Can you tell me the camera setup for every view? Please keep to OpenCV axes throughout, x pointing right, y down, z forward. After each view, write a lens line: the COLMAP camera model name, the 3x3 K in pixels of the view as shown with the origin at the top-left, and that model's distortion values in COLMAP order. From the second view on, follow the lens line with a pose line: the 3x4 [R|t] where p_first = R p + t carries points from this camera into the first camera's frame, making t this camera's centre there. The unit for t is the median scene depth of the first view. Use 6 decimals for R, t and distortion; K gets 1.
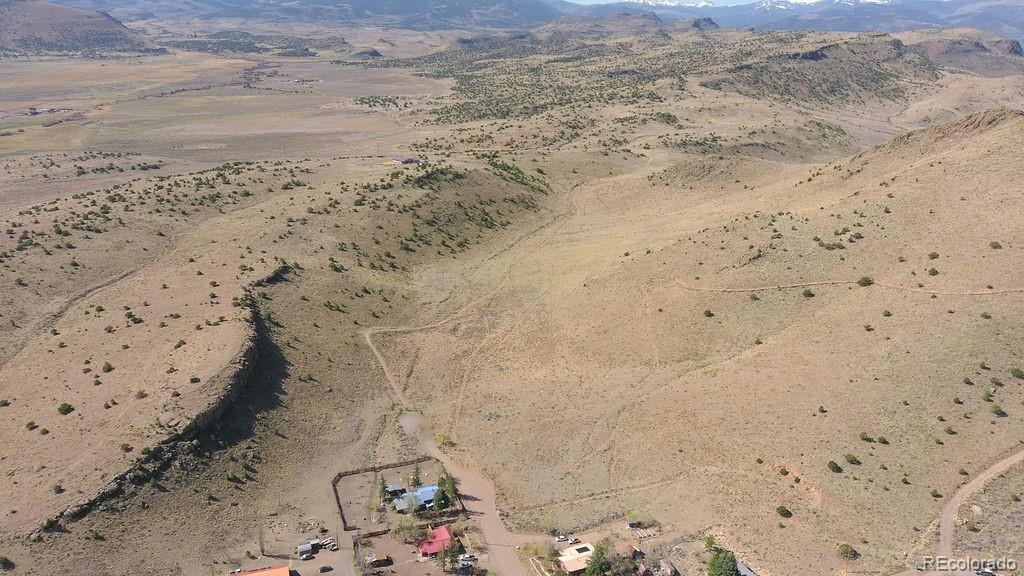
lens RADIAL K [[784.6, 0, 509.5], [0, 784.6, 291.8], [0, 0, 1]] dist [0.132700, -0.210303]
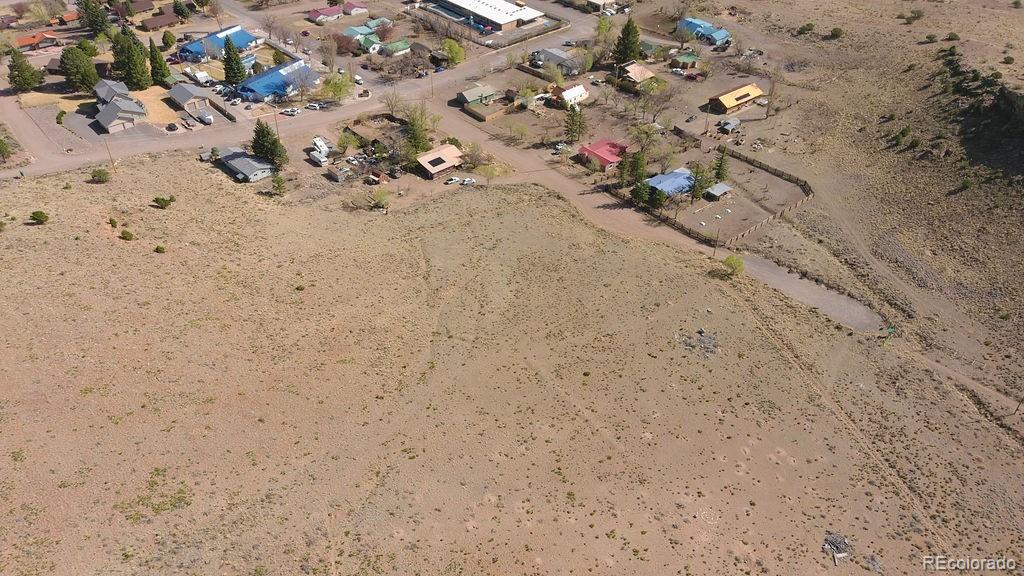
lens RADIAL K [[784.6, 0, 509.5], [0, 784.6, 291.8], [0, 0, 1]] dist [0.132700, -0.210303]
pose [[-0.946443, 0.182392, -0.266418, 0.168565], [-0.127055, 0.548183, 0.826651, -0.188094], [0.296820, 0.816228, -0.495651, 0.979711]]
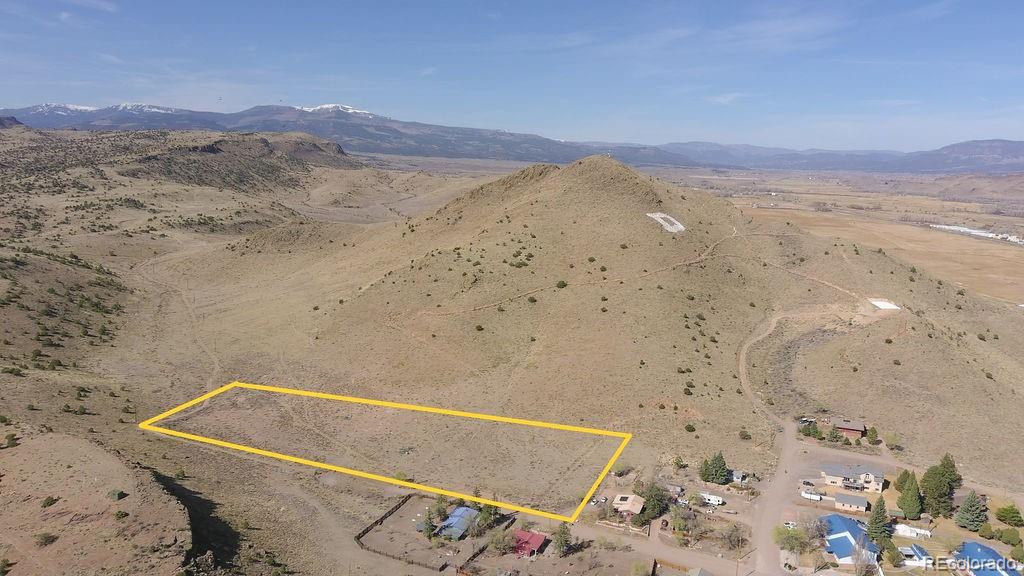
lens RADIAL K [[784.6, 0, 509.5], [0, 784.6, 291.8], [0, 0, 1]] dist [0.132700, -0.210303]
pose [[0.682719, -0.122761, 0.720295, -0.509757], [0.213337, 0.976322, -0.035812, 0.025278], [-0.698843, 0.178116, 0.692743, 0.172110]]
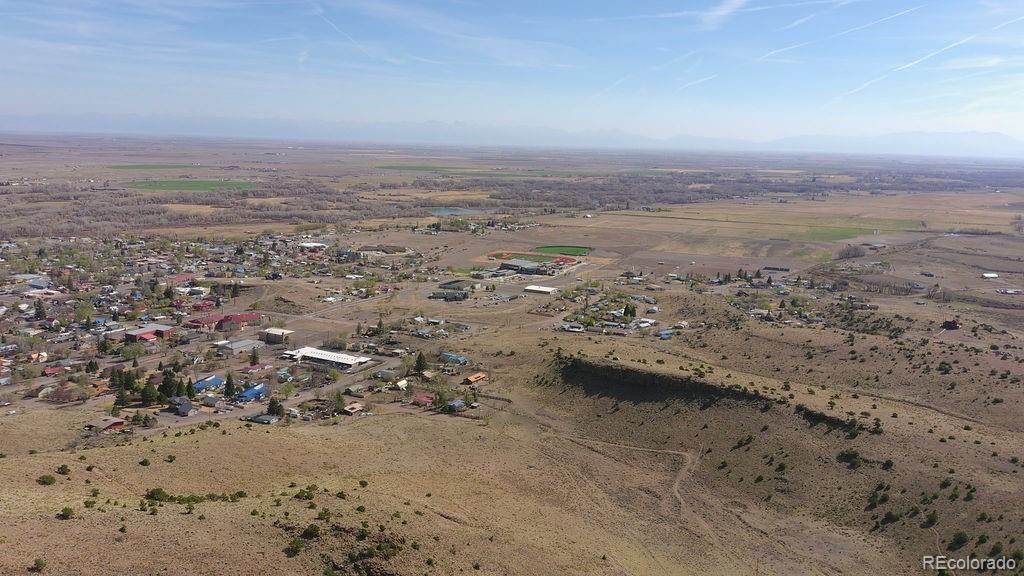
lens RADIAL K [[784.6, 0, 509.5], [0, 784.6, 291.8], [0, 0, 1]] dist [0.132700, -0.210303]
pose [[-0.781165, 0.081255, -0.619015, 0.589872], [-0.232768, 0.882102, 0.409530, -0.482755], [0.579311, 0.463998, -0.670153, 1.475792]]
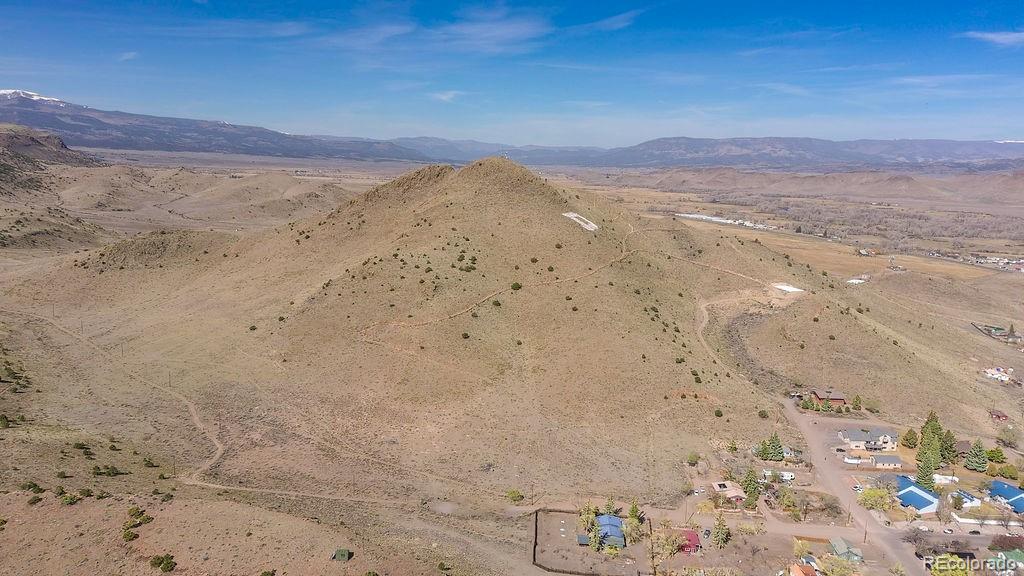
lens RADIAL K [[786.5, 0, 509.0], [0, 786.5, 282.3], [0, 0, 1]] dist [0.112029, -0.152993]
pose [[0.403722, -0.150255, 0.902459, -0.693101], [0.268792, 0.962368, 0.039983, -0.070964], [-0.874505, 0.226431, 0.428917, 0.437726]]
